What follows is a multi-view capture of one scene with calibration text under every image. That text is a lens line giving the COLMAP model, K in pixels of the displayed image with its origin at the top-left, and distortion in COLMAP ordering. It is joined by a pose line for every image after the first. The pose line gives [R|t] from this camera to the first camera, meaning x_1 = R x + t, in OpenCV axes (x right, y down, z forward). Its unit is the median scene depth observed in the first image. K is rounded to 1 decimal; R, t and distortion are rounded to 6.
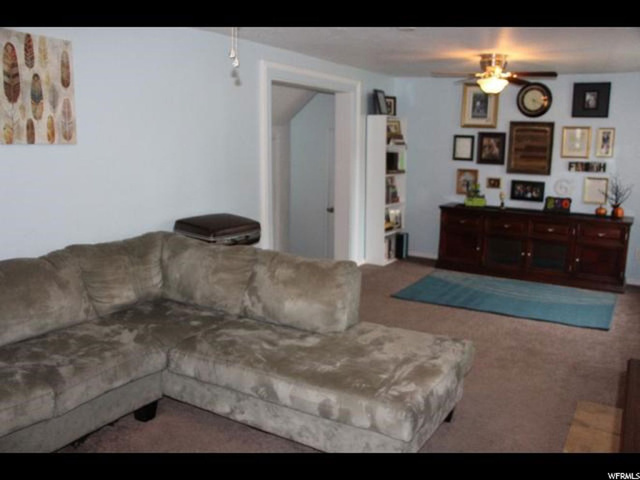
lens RADIAL K [[560.8, 0, 325.1], [0, 560.8, 242.9], [0, 0, 1]] dist [-0.169290, 0.175810]
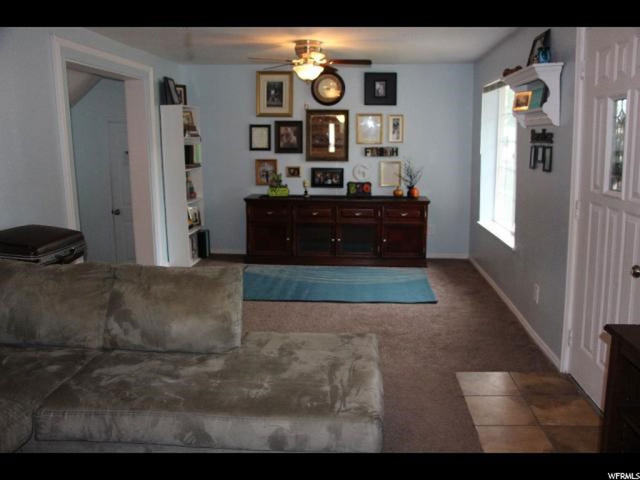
lens RADIAL K [[560.8, 0, 325.1], [0, 560.8, 242.9], [0, 0, 1]] dist [-0.169290, 0.175810]
pose [[0.891786, -0.098149, 0.441685, -0.109220], [0.093209, 0.995102, 0.032931, -0.009620], [-0.442753, 0.011802, 0.896566, 0.078753]]
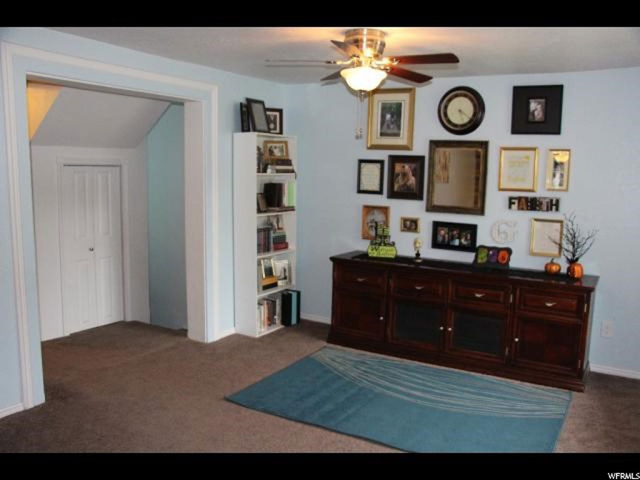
lens RADIAL K [[560.8, 0, 325.1], [0, 560.8, 242.9], [0, 0, 1]] dist [-0.169290, 0.175810]
pose [[0.999936, 0.006324, 0.009362, 0.202334], [-0.005851, 0.998747, -0.049707, -0.051511], [-0.009665, 0.049649, 0.998720, 0.289251]]
